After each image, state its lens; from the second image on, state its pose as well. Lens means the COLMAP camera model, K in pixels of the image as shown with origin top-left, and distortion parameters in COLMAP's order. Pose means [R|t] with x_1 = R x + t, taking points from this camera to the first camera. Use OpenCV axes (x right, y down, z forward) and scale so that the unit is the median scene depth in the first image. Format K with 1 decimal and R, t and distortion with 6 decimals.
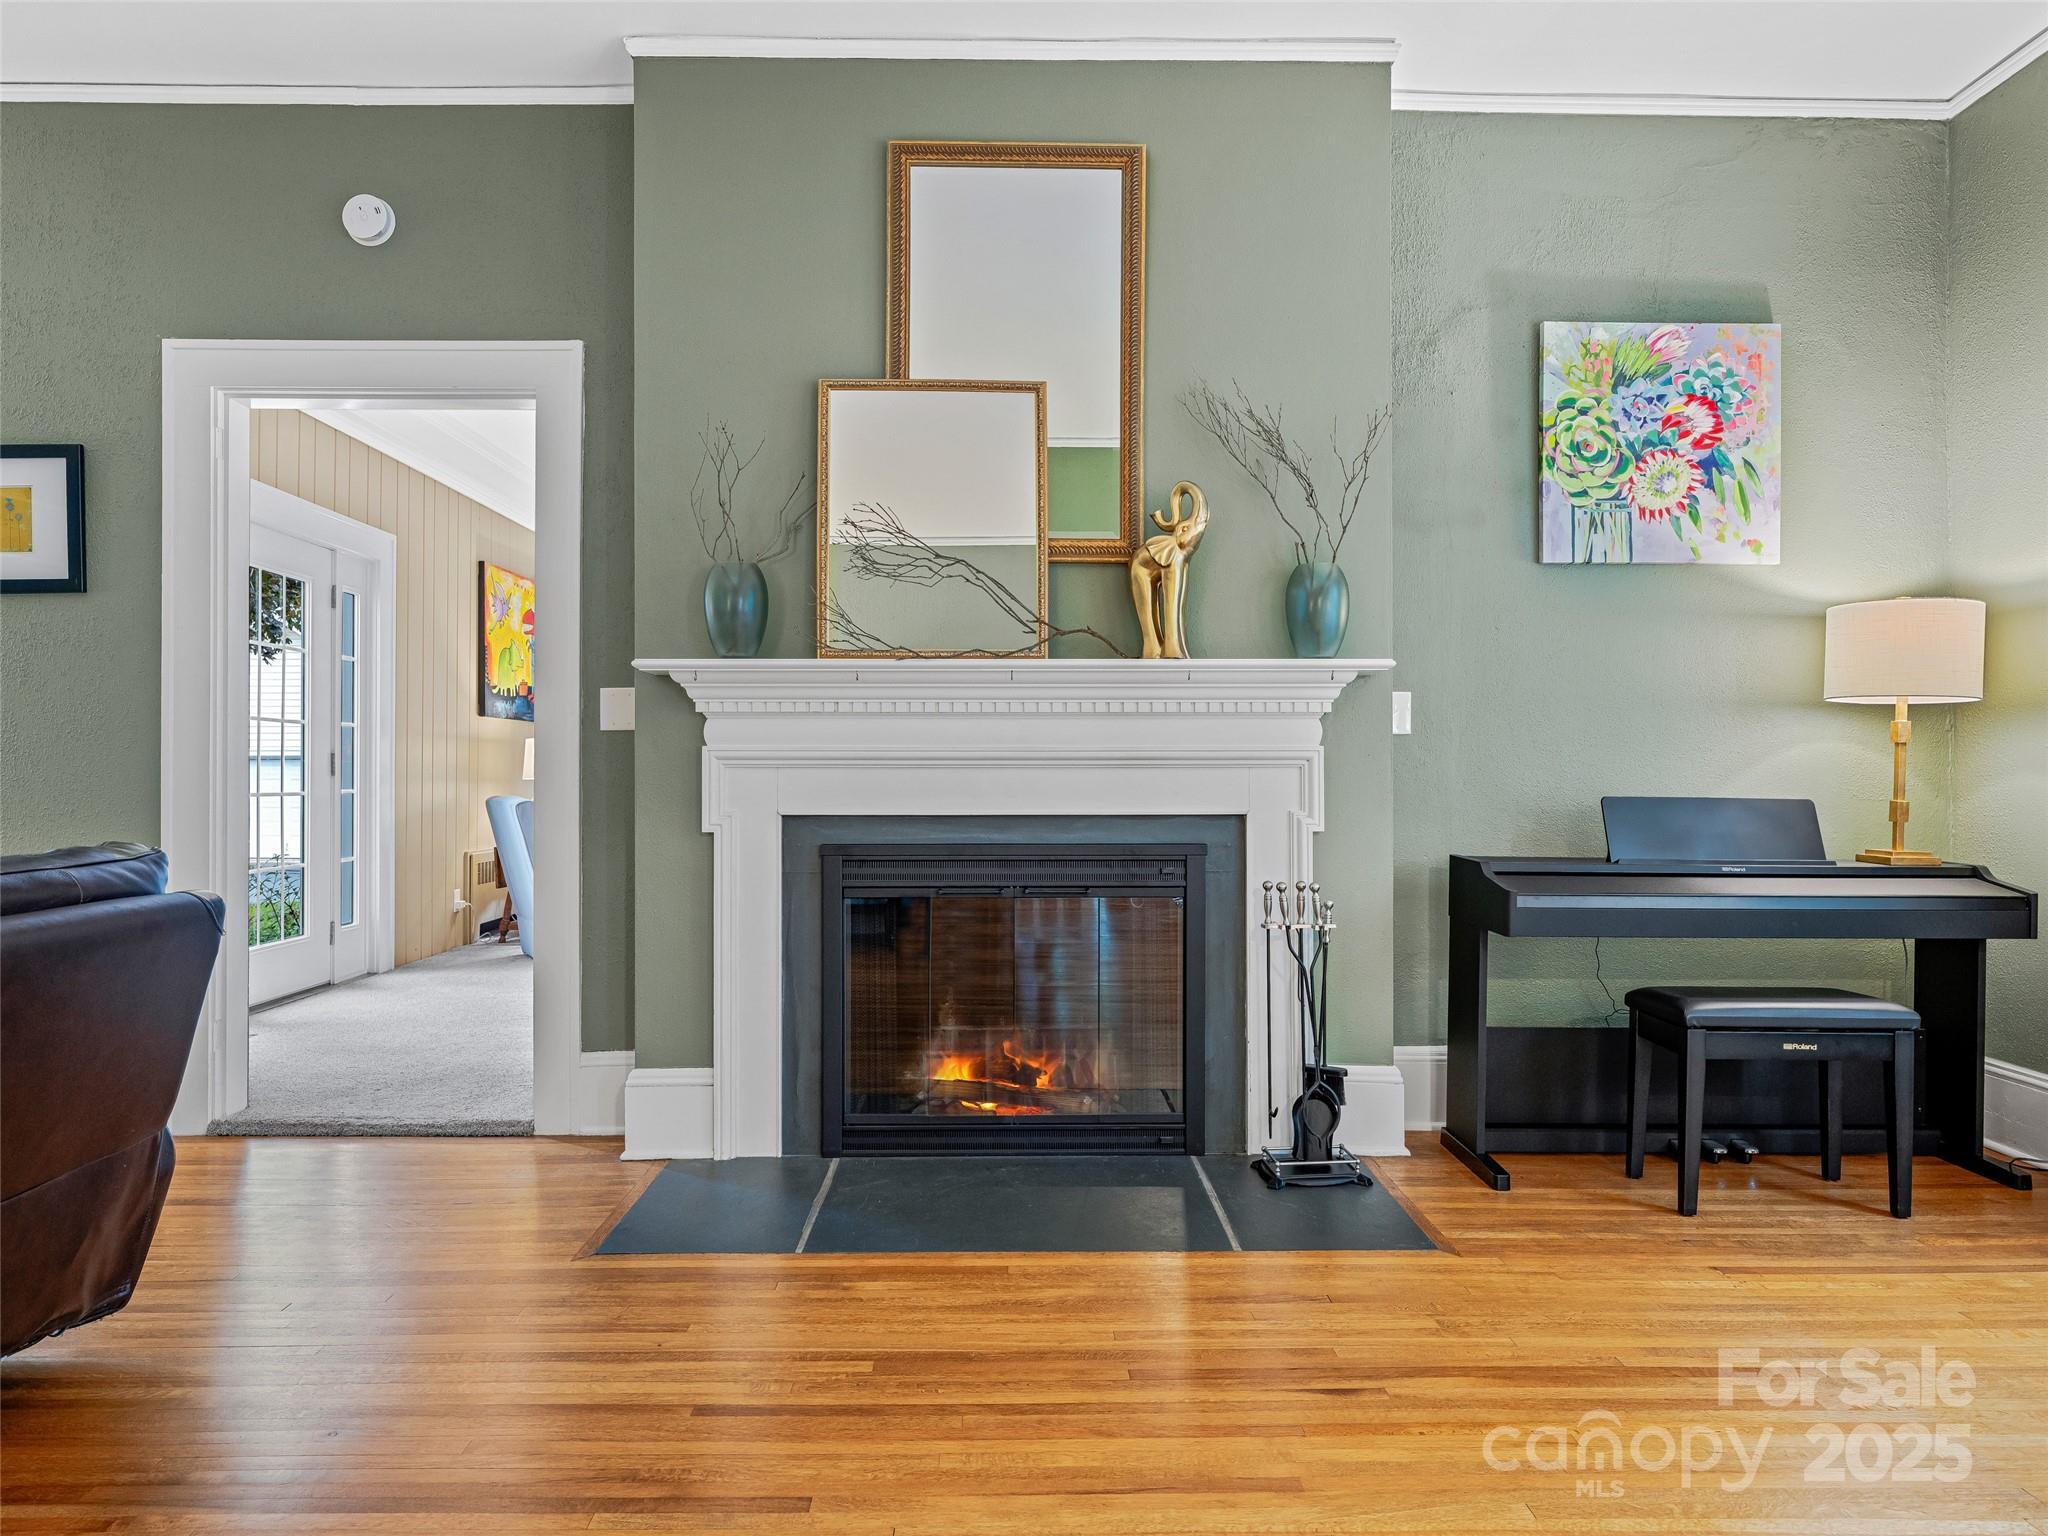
lens RADIAL K [[1195.4, 0, 1021.2], [0, 1195.4, 770.5], [0, 0, 1]] dist [0.003010, 0.000194]
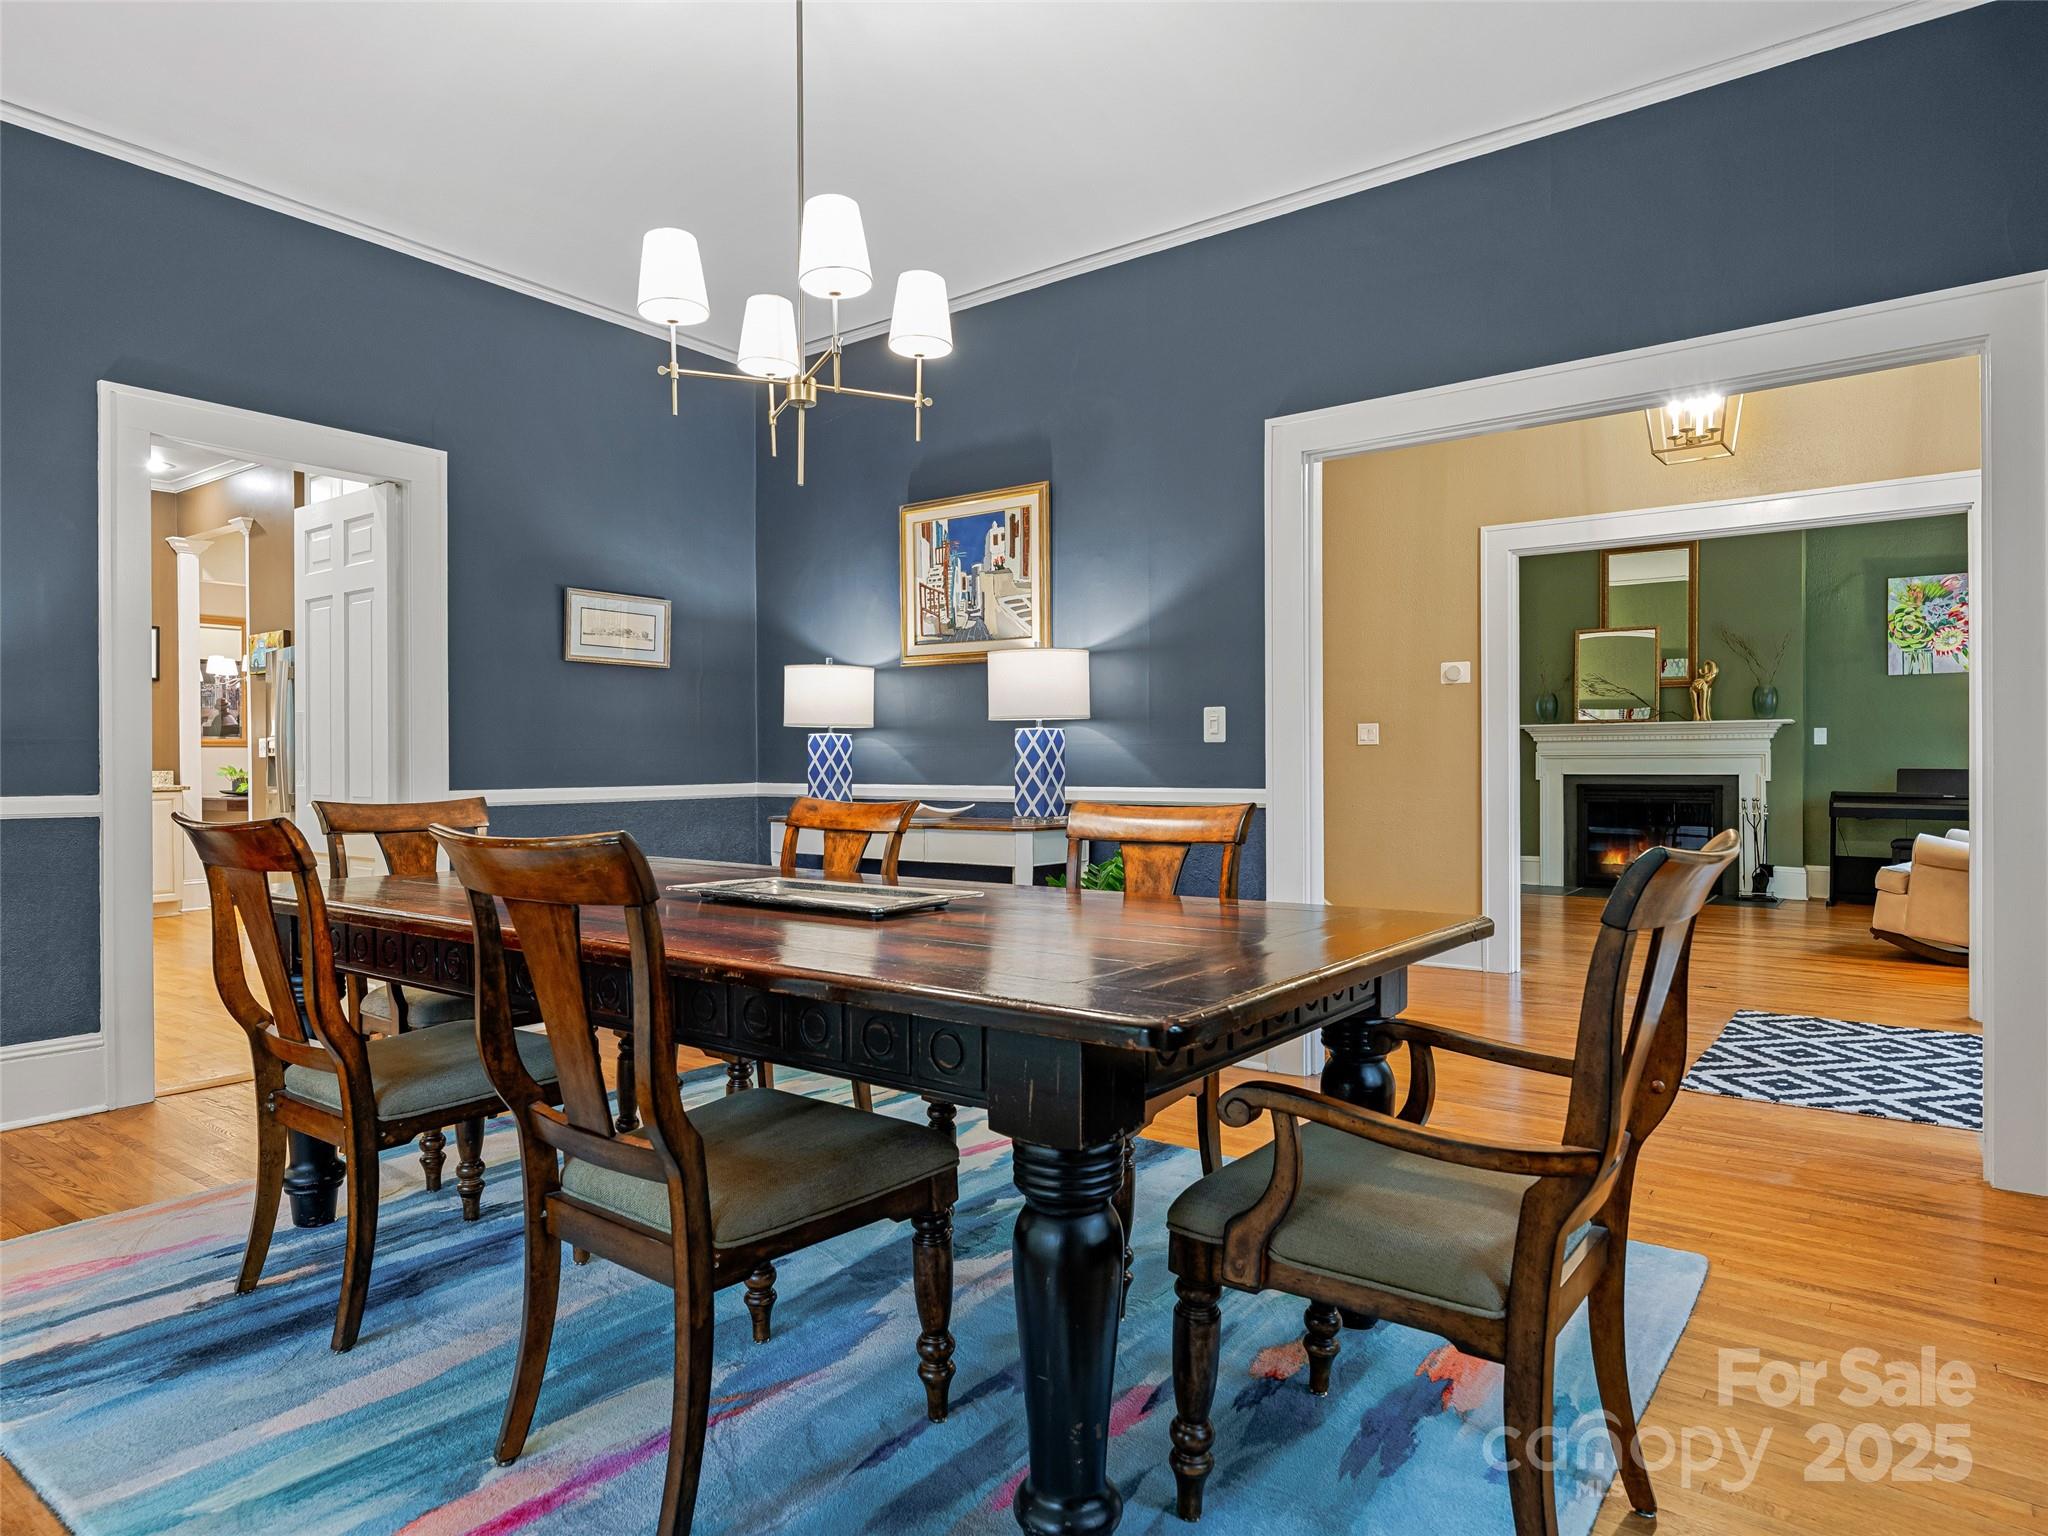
lens RADIAL K [[1235.1, 0, 1020.0], [0, 1235.1, 761.8], [0, 0, 1]] dist [0.006479, 0.001206]
pose [[0.784974, -0.003383, -0.619519, 0.617183], [0.006881, 0.999971, 0.003258, -0.013628], [0.619490, -0.006820, 0.784975, -2.162282]]
